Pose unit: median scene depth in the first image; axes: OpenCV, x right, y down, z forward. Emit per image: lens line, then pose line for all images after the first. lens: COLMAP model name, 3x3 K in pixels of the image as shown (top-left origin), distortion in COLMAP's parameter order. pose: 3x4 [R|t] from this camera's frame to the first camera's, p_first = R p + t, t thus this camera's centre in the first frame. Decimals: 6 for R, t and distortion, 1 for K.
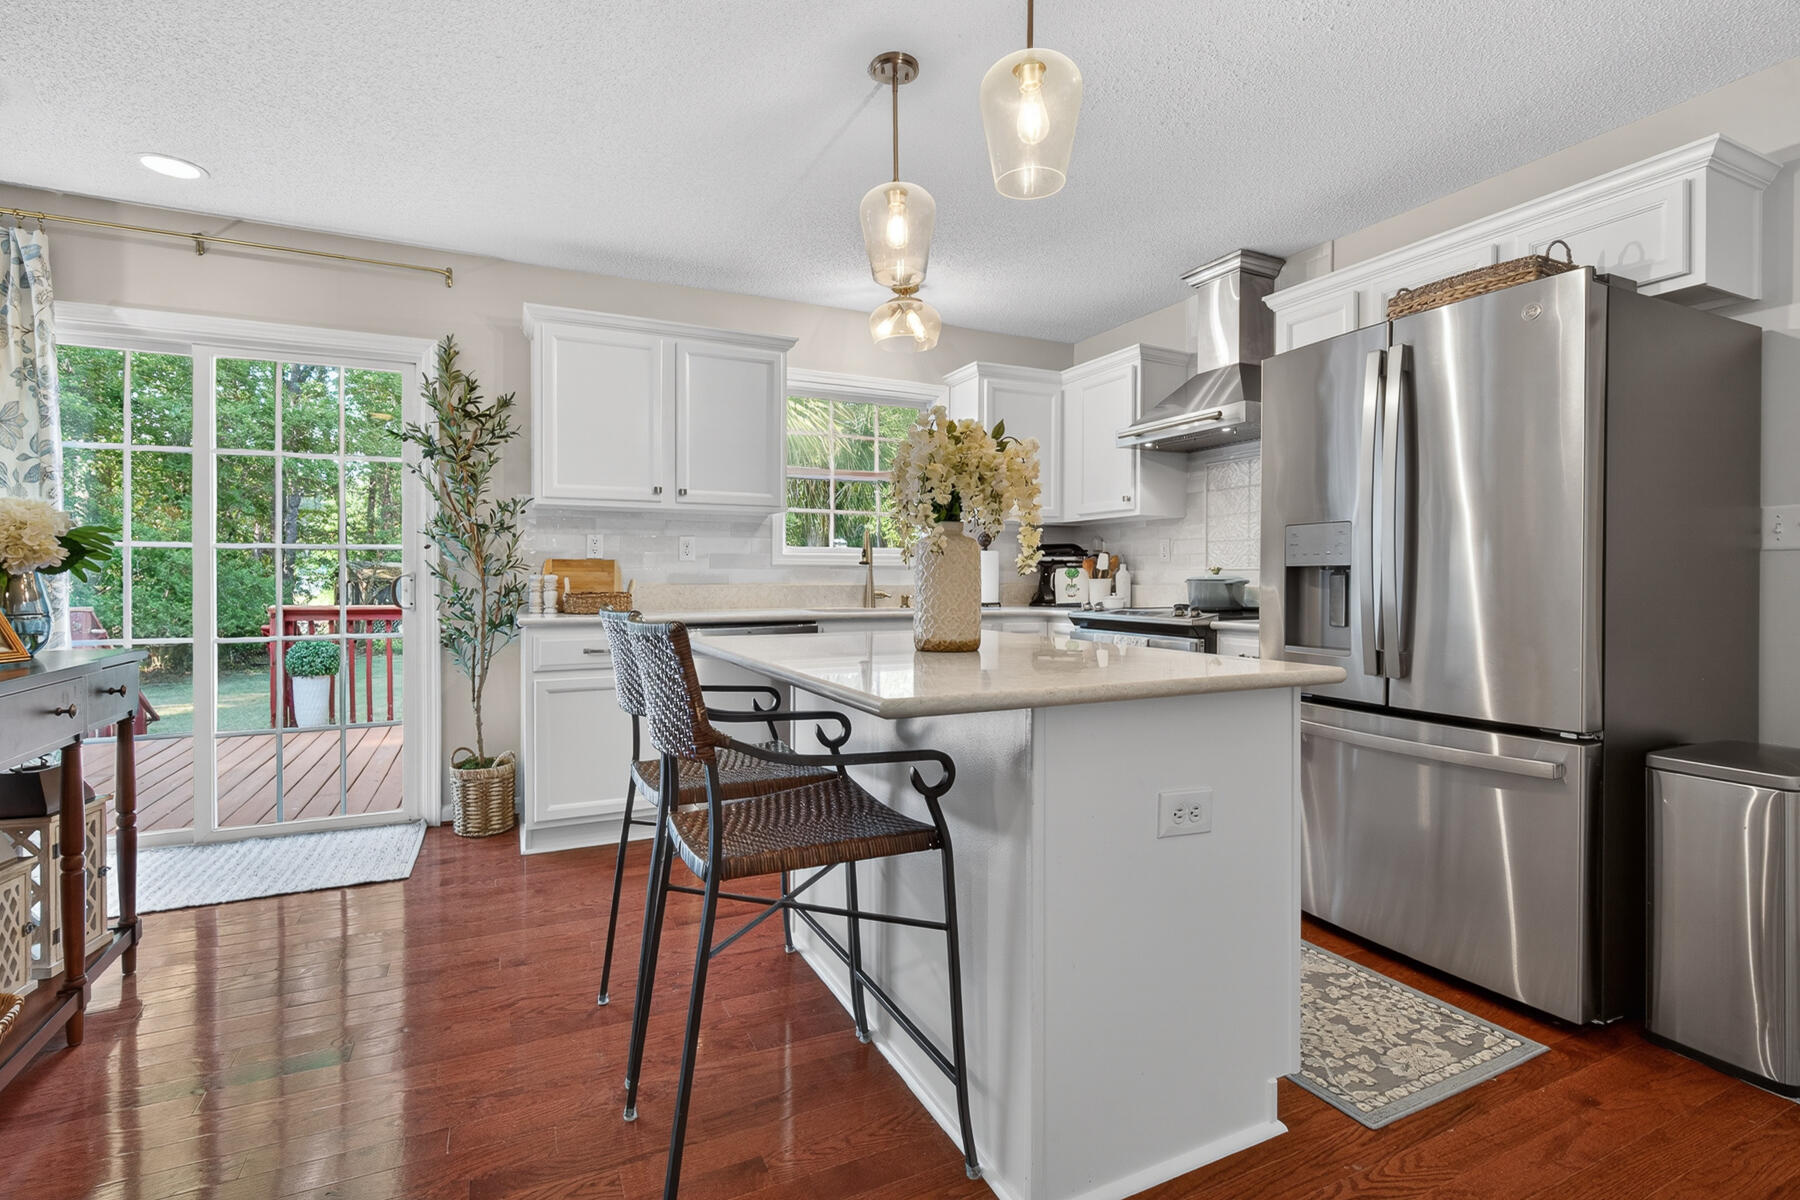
lens RADIAL K [[822.5, 0, 901.3], [0, 822.5, 582.3], [0, 0, 1]] dist [-0.003865, 0.001855]
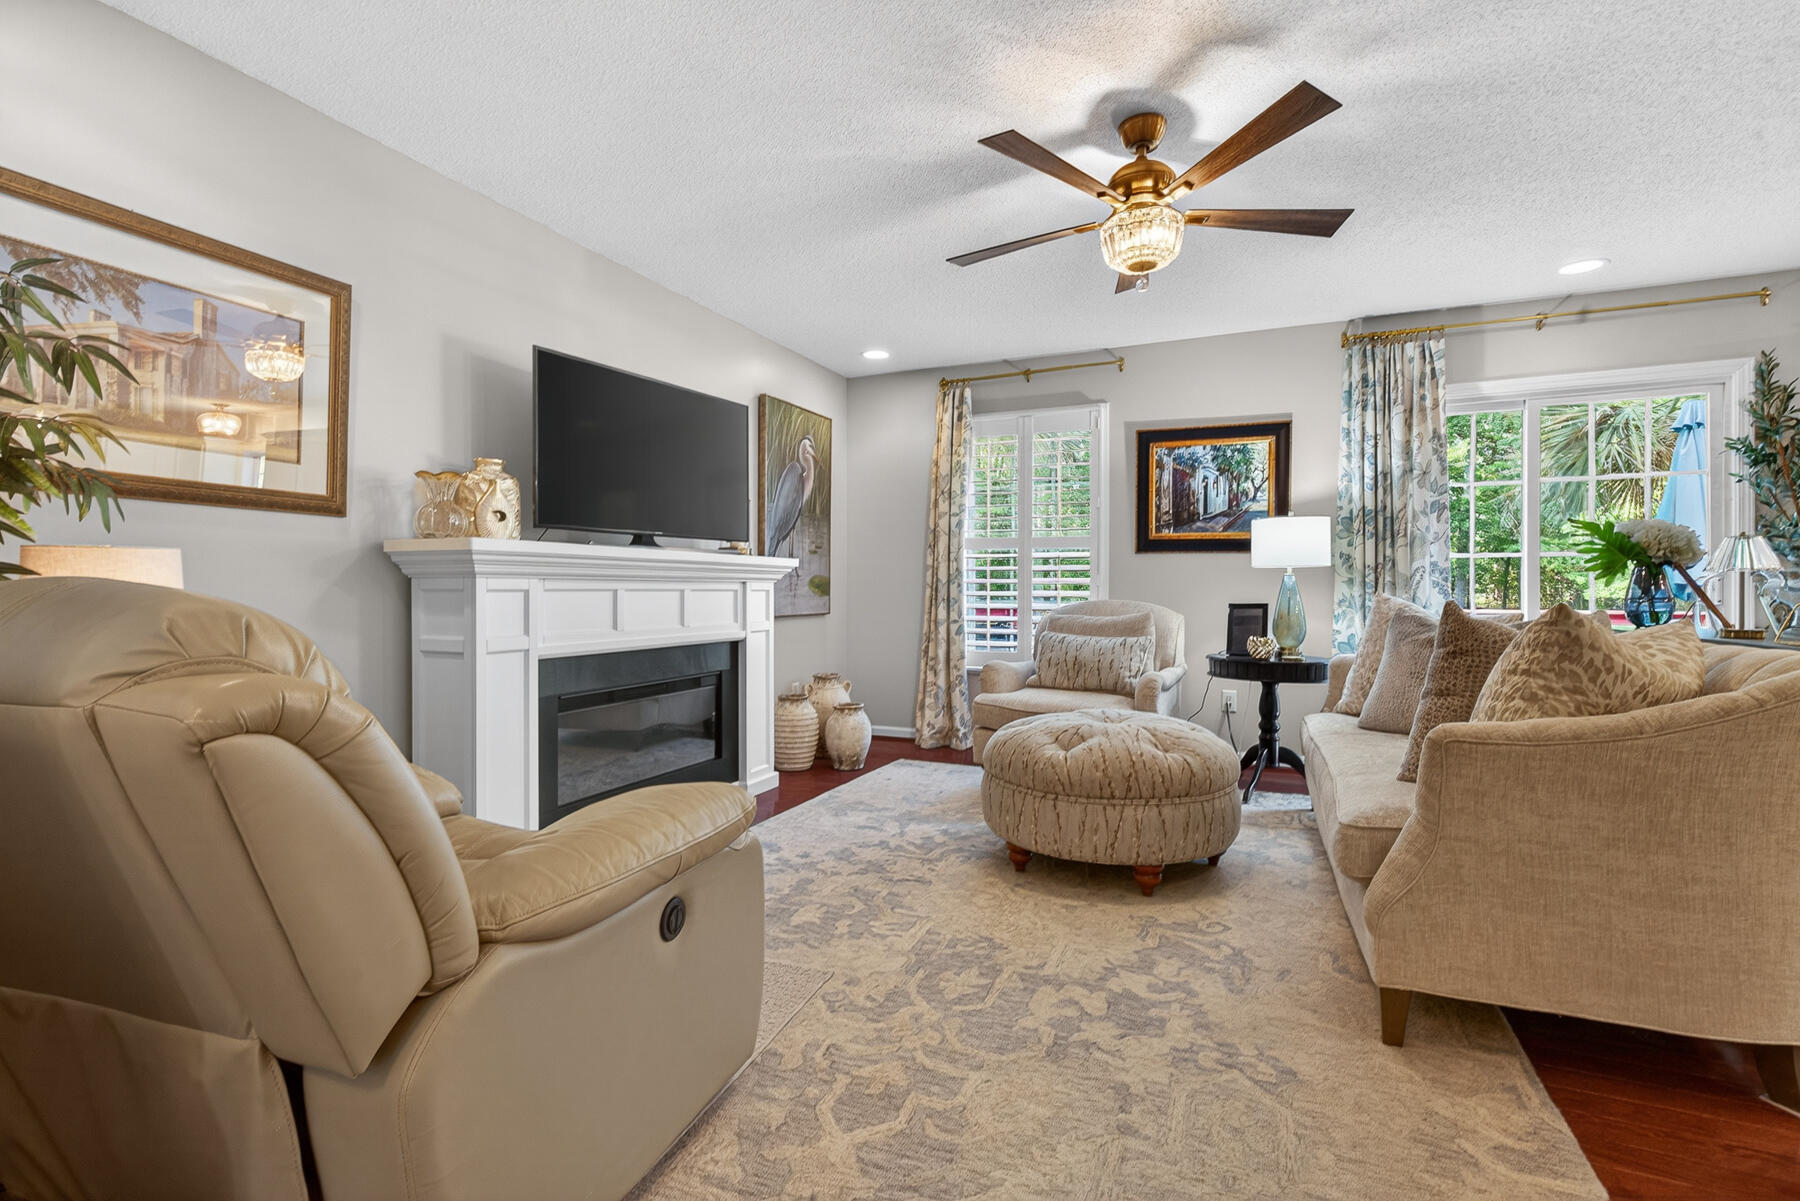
lens RADIAL K [[822.5, 0, 899.3], [0, 822.5, 593.5], [0, 0, 1]] dist [-0.003865, 0.001855]
pose [[0.655819, 0.001116, -0.754918, -0.521915], [-0.004931, 0.999984, -0.002806, 0.023661], [0.754902, 0.005563, 0.655814, -0.584490]]
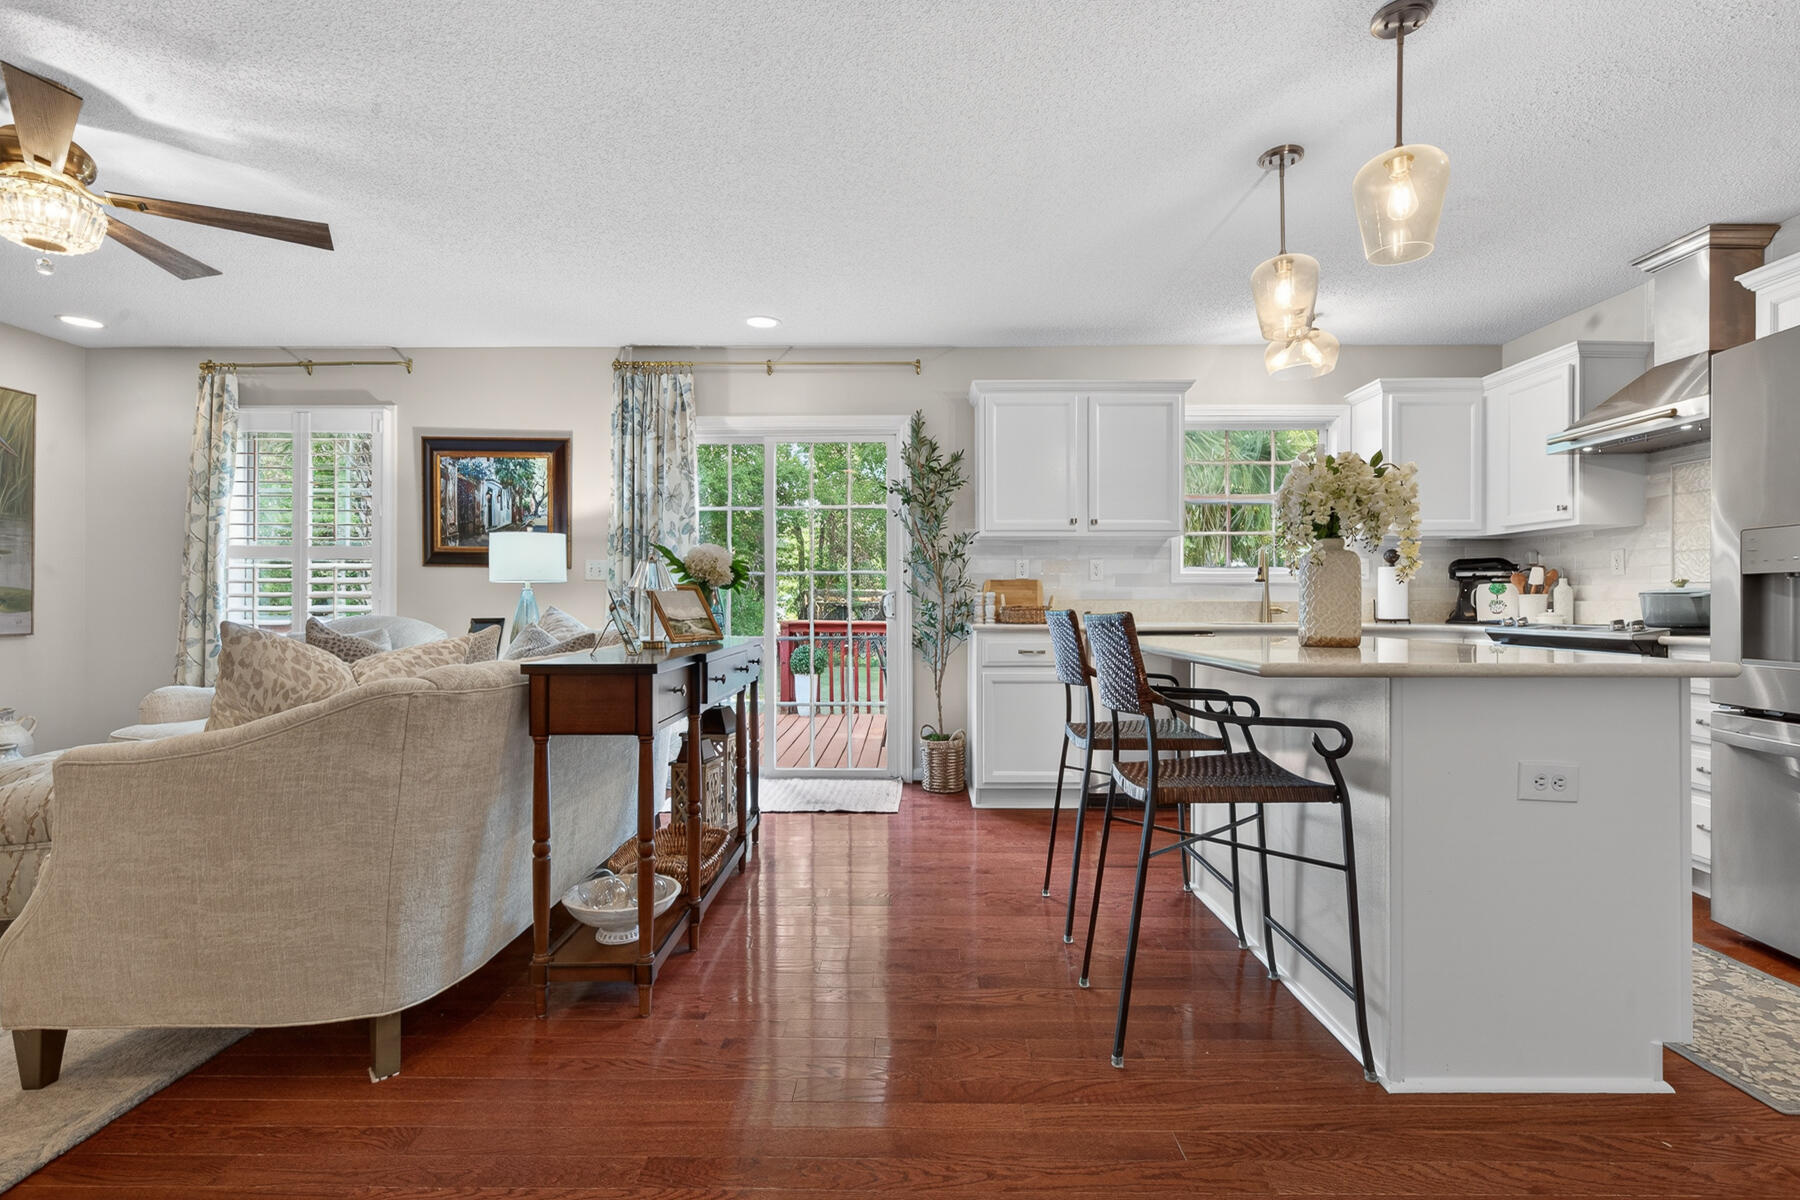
lens RADIAL K [[822.5, 0, 922.7], [0, 822.5, 601.6], [0, 0, 1]] dist [-0.003865, 0.001855]
pose [[0.903424, -0.002417, -0.428742, 0.021495], [-0.001090, 0.999968, -0.007933, 0.016936], [0.428747, 0.007634, 0.903392, -0.200033]]
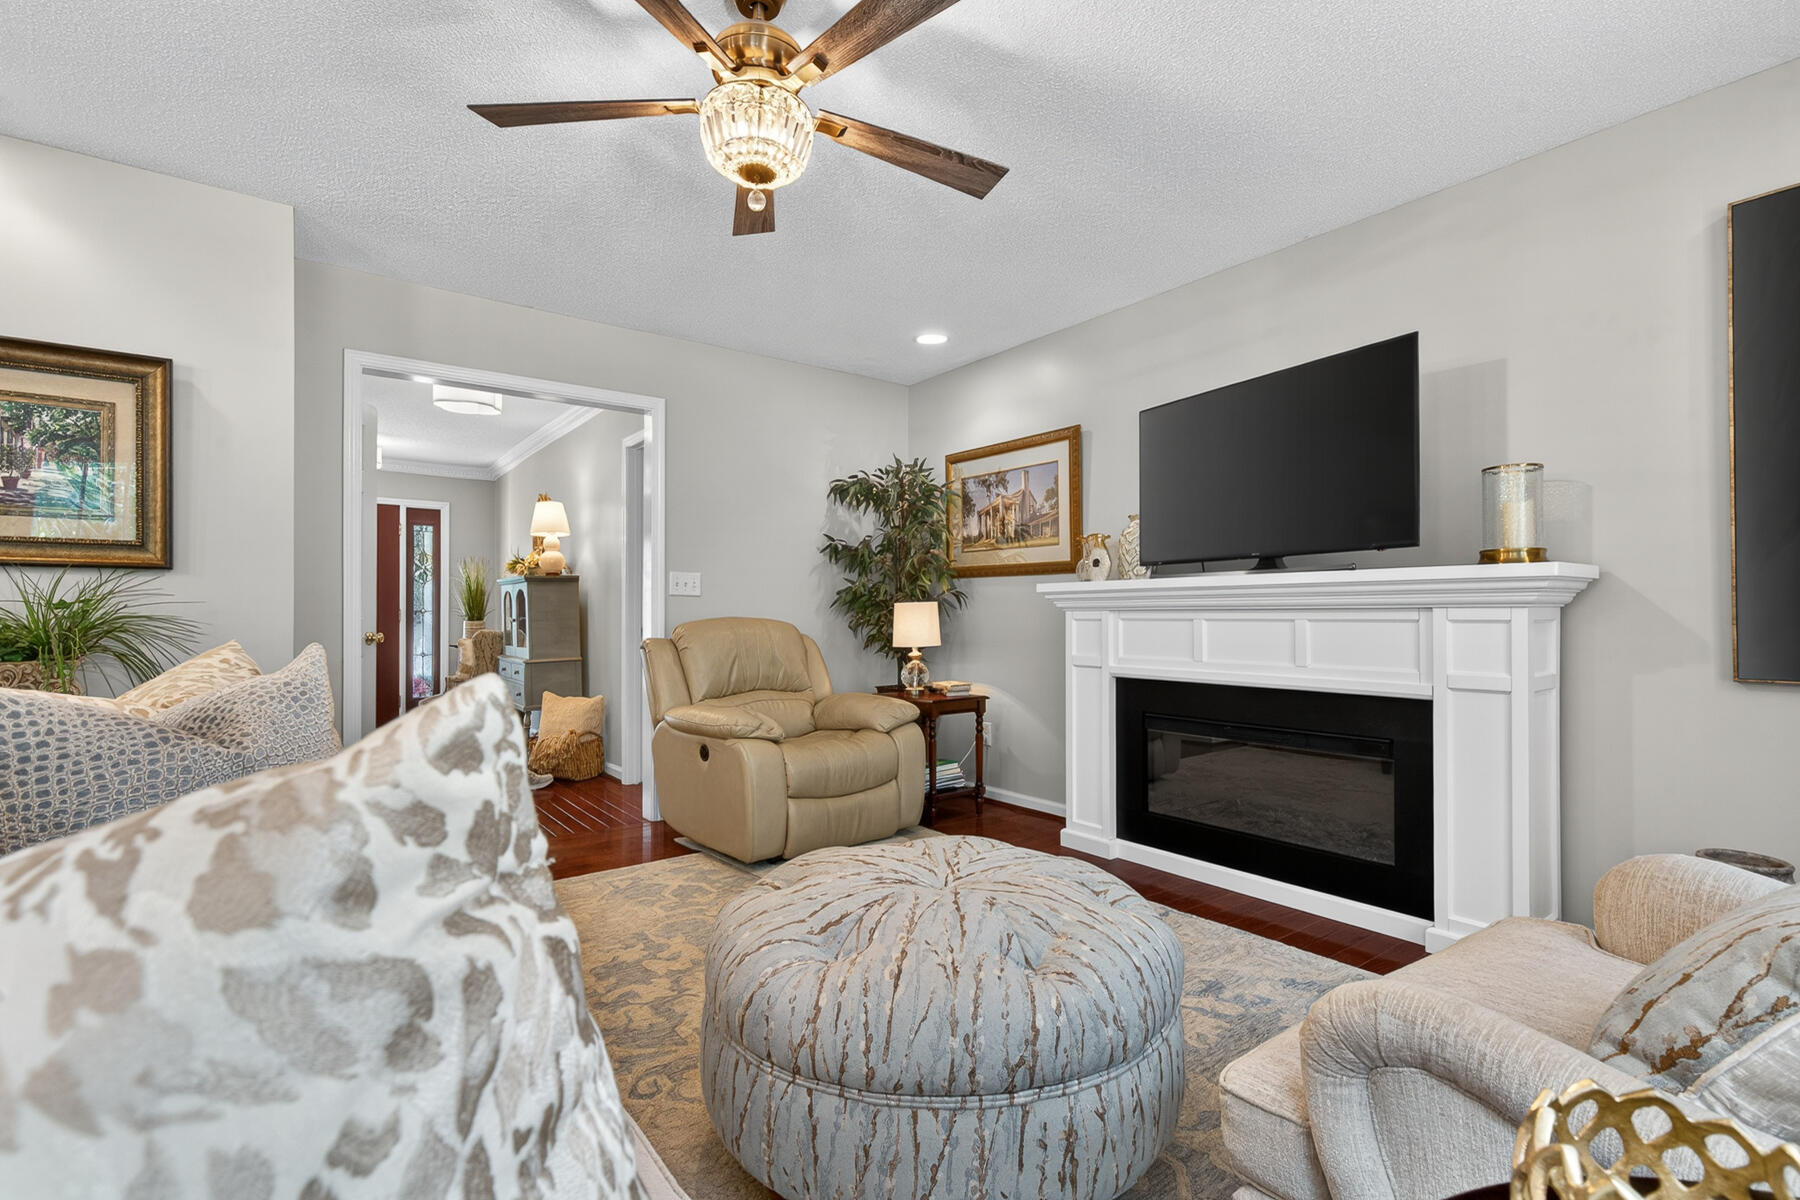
lens RADIAL K [[822.5, 0, 900.5], [0, 822.5, 608.6], [0, 0, 1]] dist [-0.003865, 0.001855]
pose [[-0.979227, 0.002177, -0.202757, -0.952773], [0.002269, 0.999997, -0.000224, 0.003837], [0.202756, -0.000679, -0.979229, 0.699926]]
